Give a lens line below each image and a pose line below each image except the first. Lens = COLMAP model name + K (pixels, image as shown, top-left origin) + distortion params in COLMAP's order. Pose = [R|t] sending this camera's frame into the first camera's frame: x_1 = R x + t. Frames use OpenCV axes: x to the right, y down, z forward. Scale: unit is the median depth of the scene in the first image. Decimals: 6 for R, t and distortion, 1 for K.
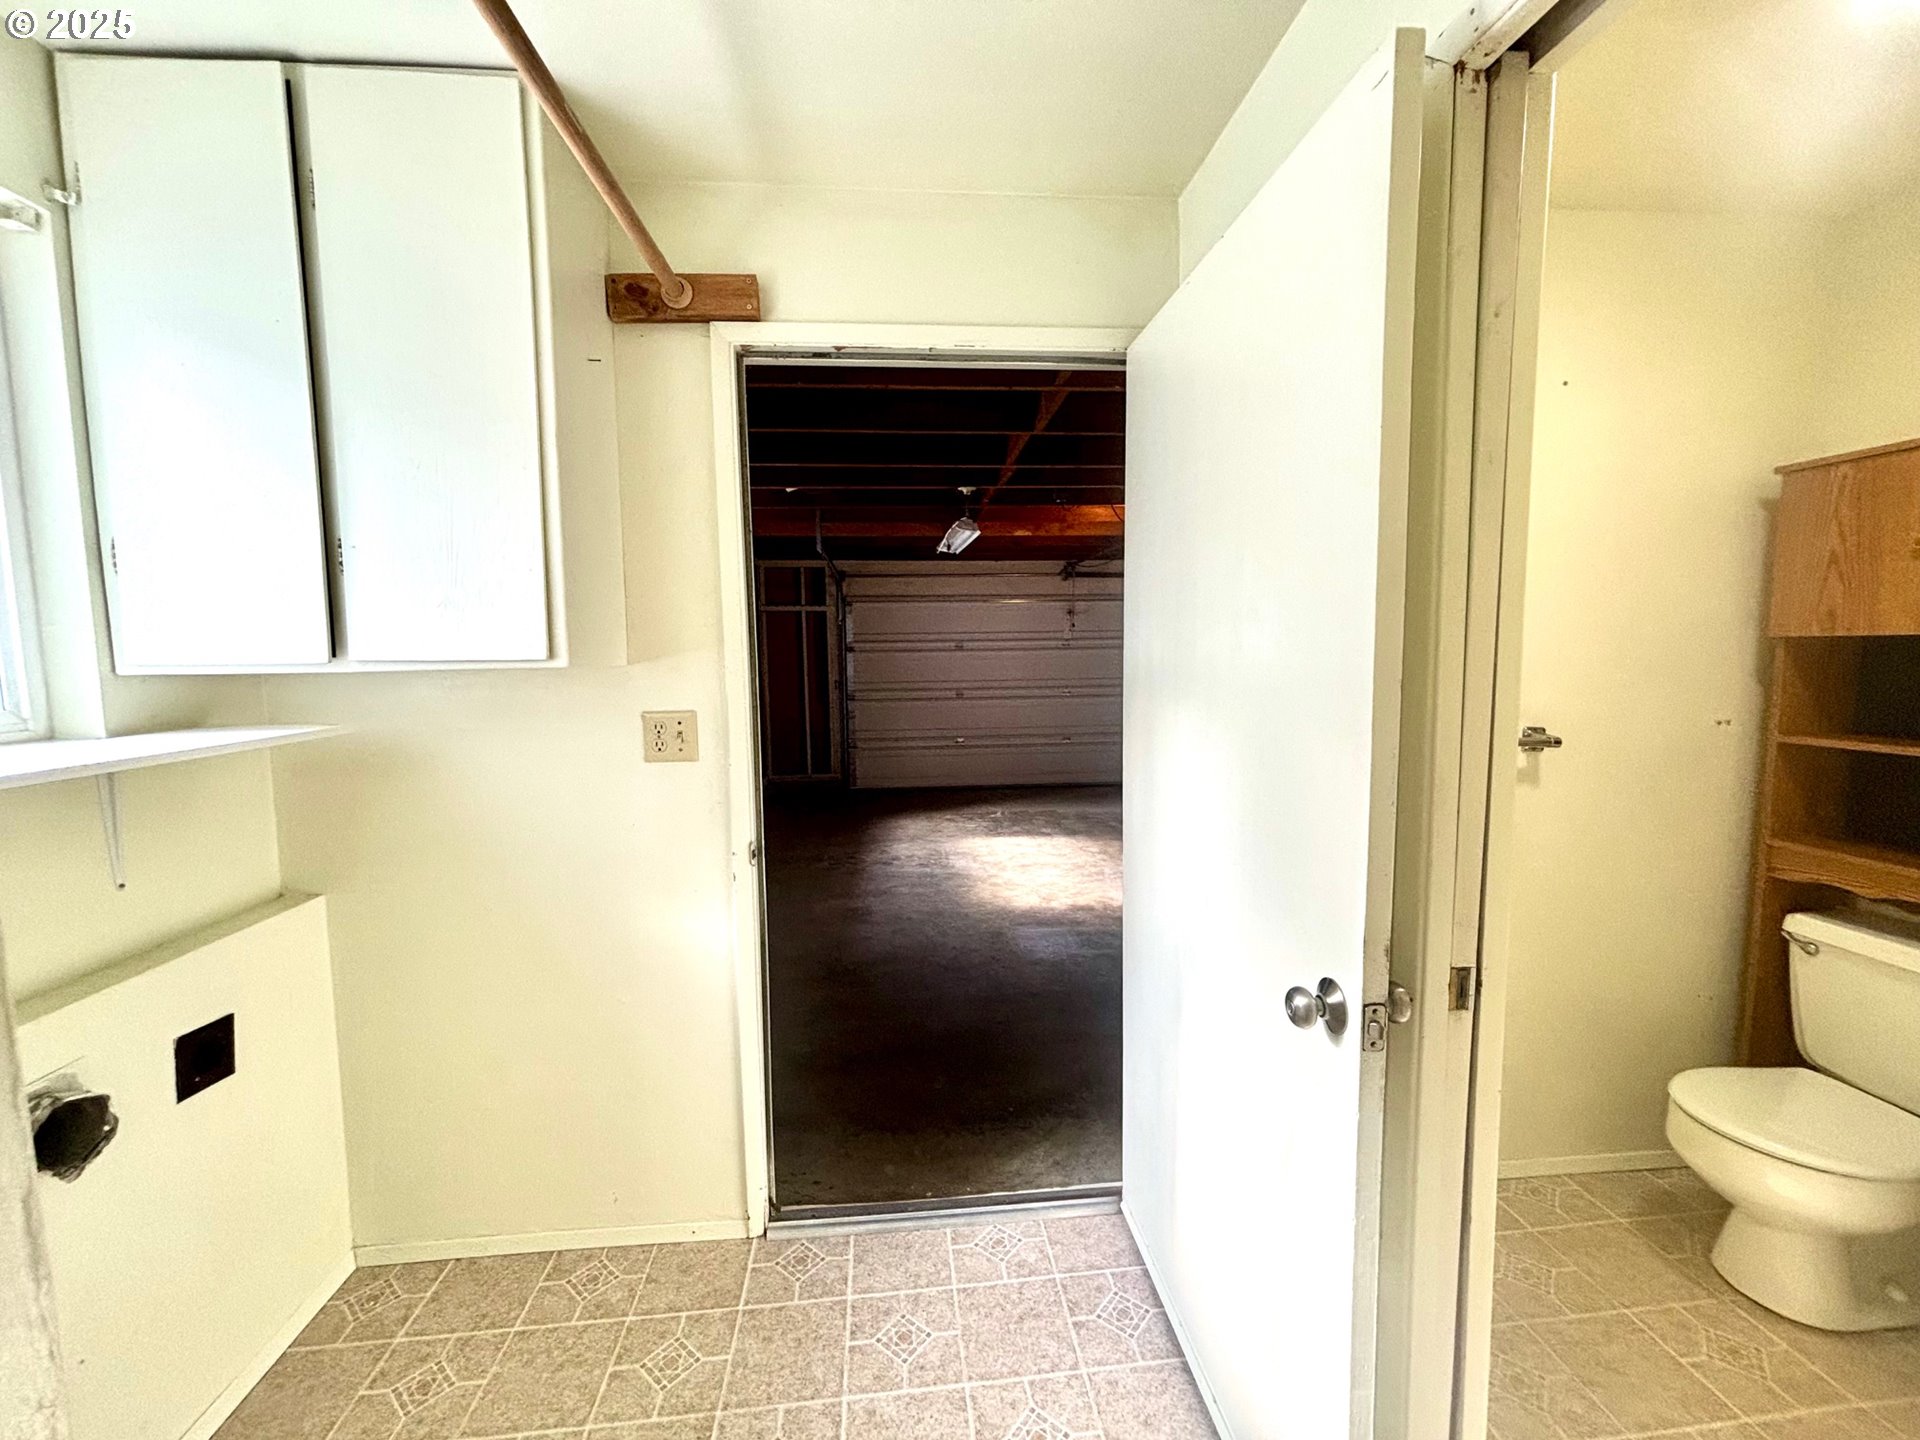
lens RADIAL K [[777.6, 0, 960.0], [0, 777.6, 720.0], [0, 0, 1]] dist [-0.000706, -0.000134]
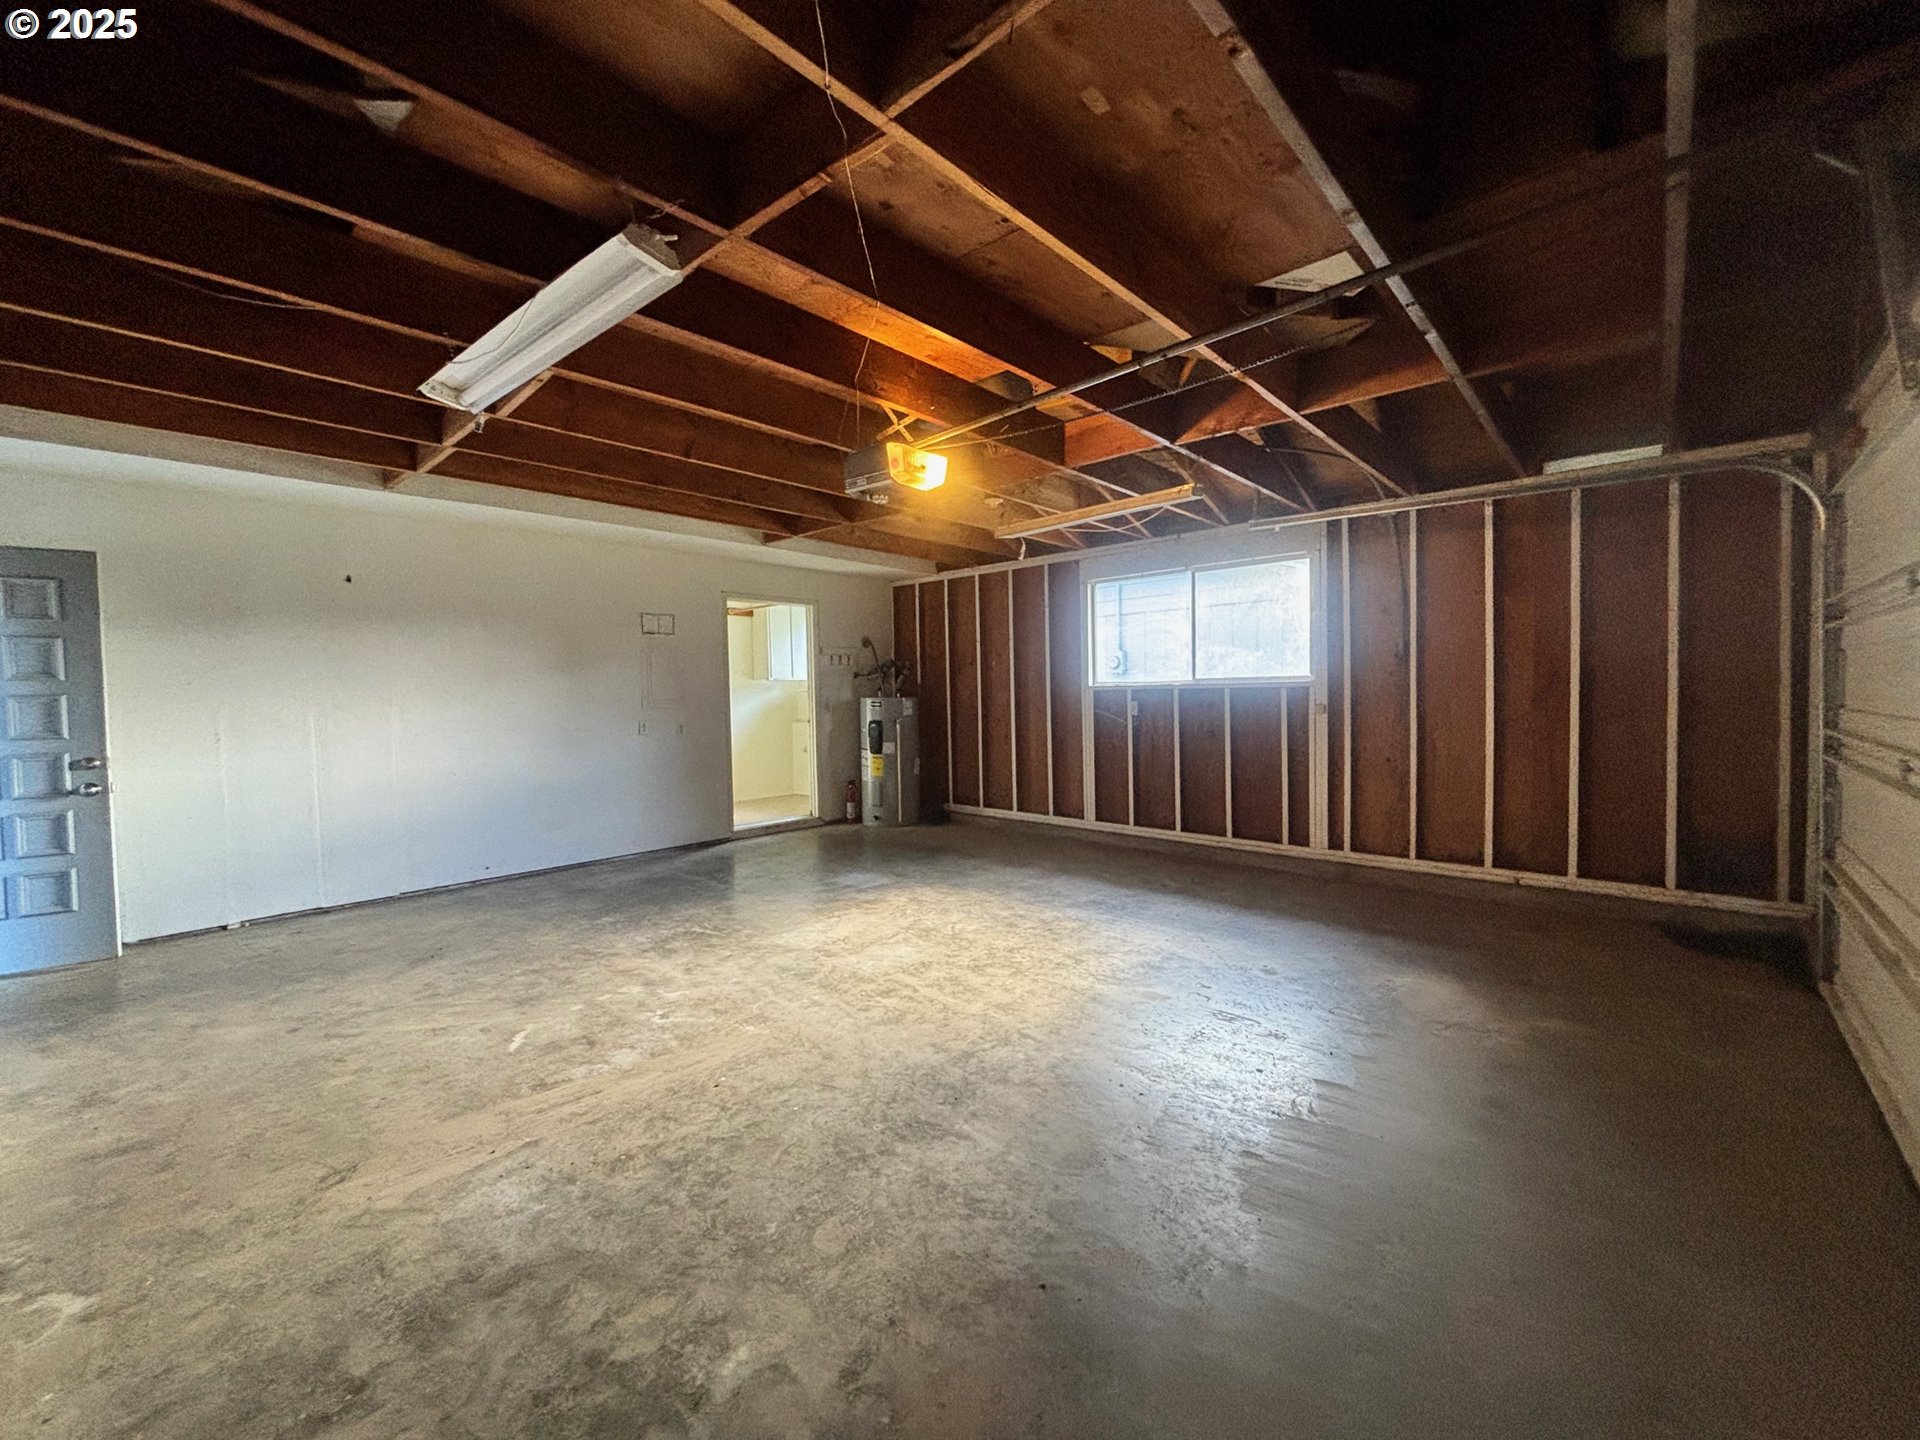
lens RADIAL K [[777.6, 0, 960.0], [0, 777.6, 720.0], [0, 0, 1]] dist [-0.000706, -0.000134]
pose [[-0.734923, 0.049664, -0.676329, 0.440001], [-0.032108, 0.993648, 0.107855, -0.072417], [0.677390, 0.100981, -0.728661, 1.026291]]
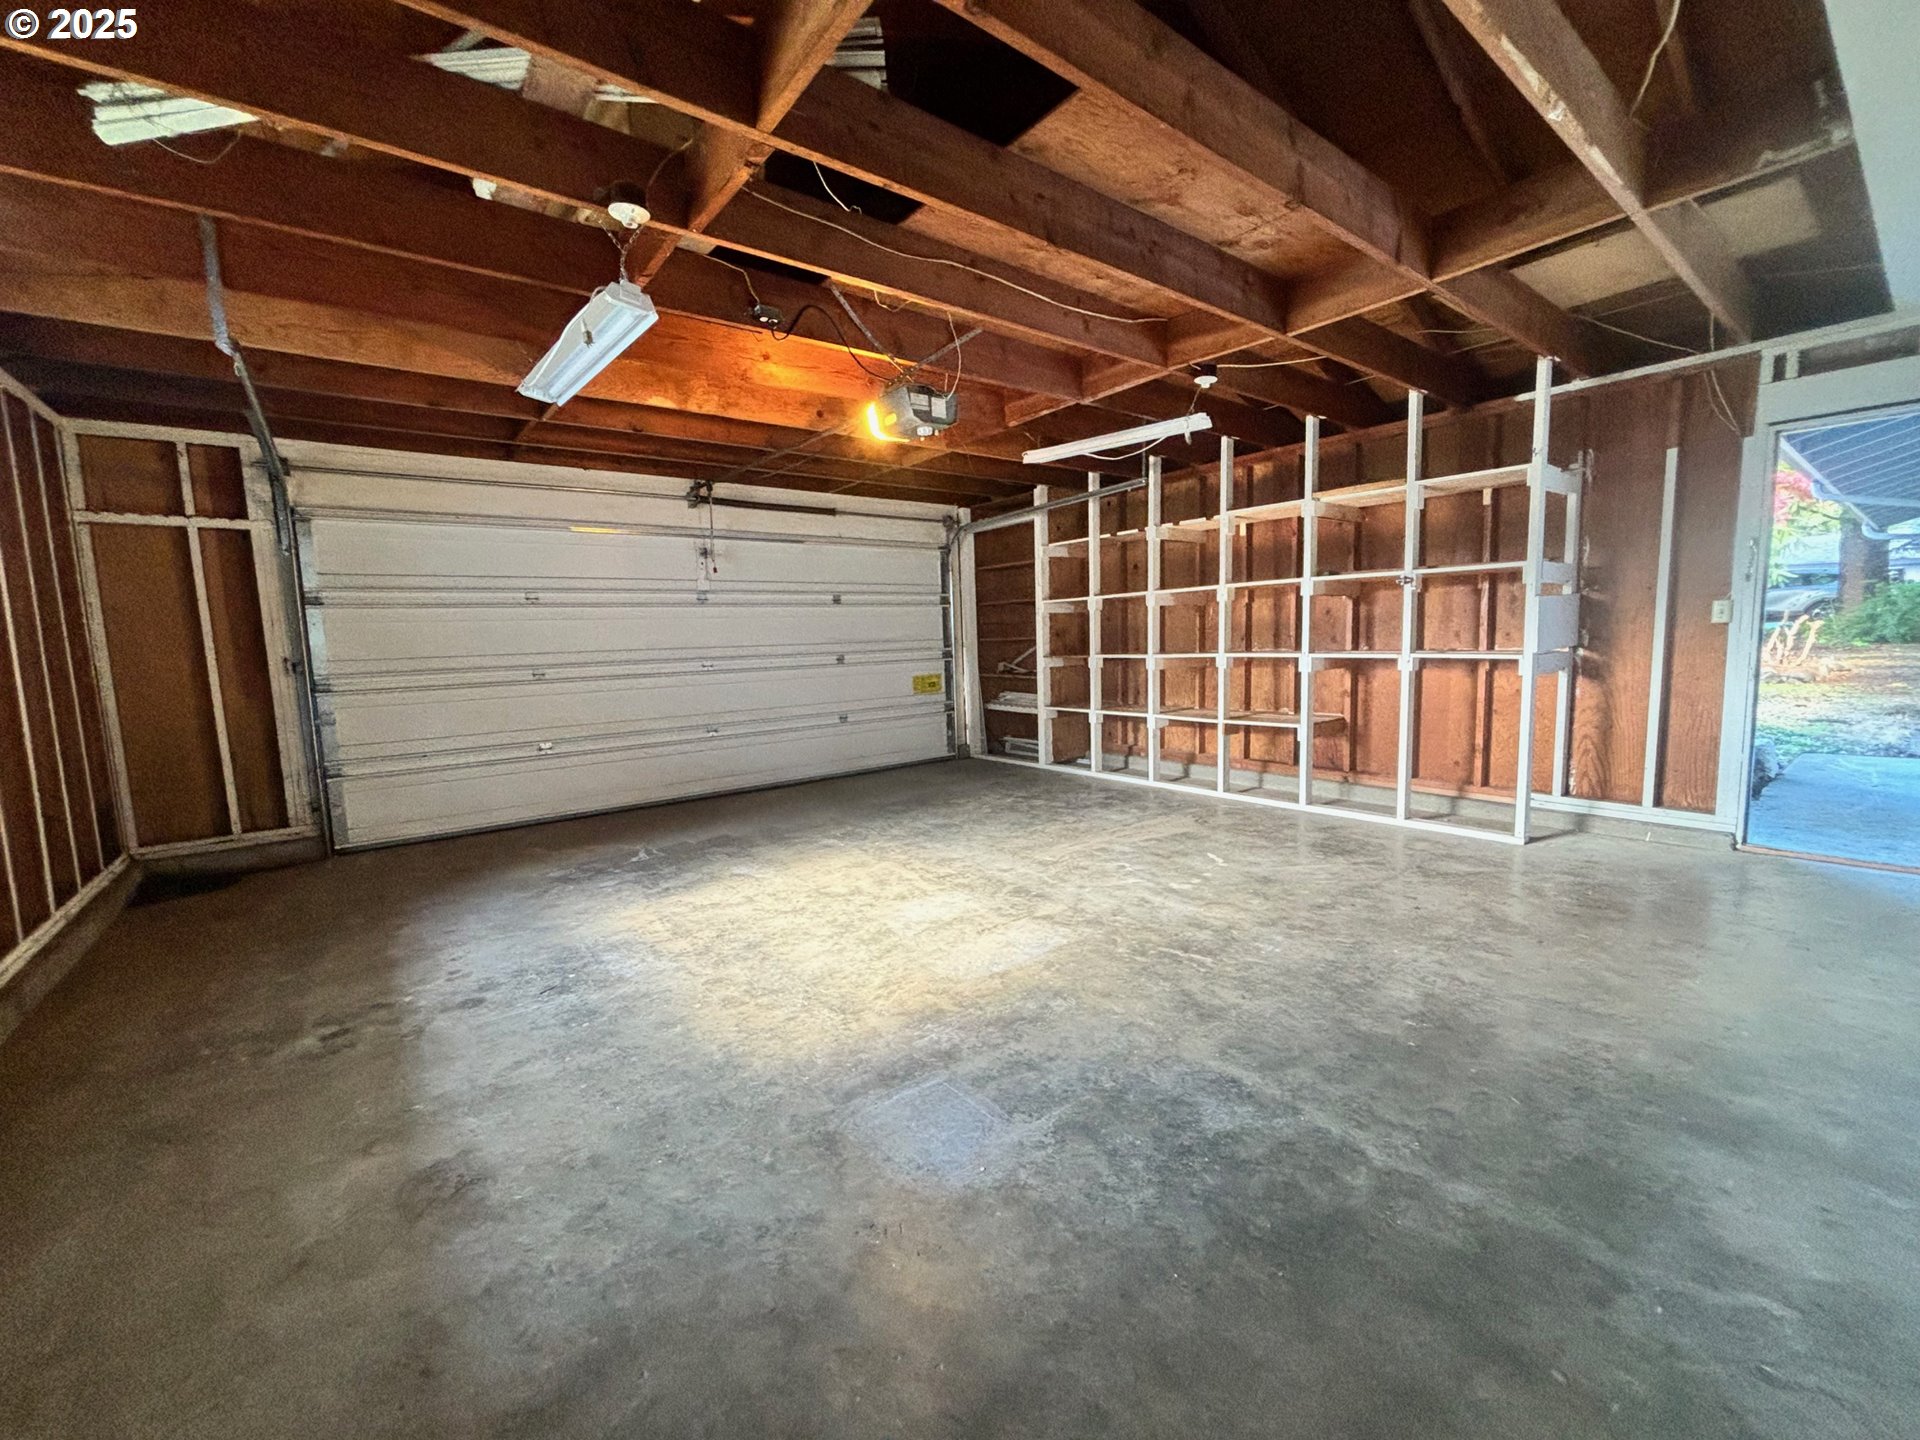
lens RADIAL K [[777.6, 0, 960.0], [0, 777.6, 720.0], [0, 0, 1]] dist [-0.000706, -0.000134]
pose [[0.840066, -0.074276, 0.537375, -0.058683], [0.067629, 0.997194, 0.032108, 0.007283], [-0.538252, 0.009370, 0.842732, 0.286080]]
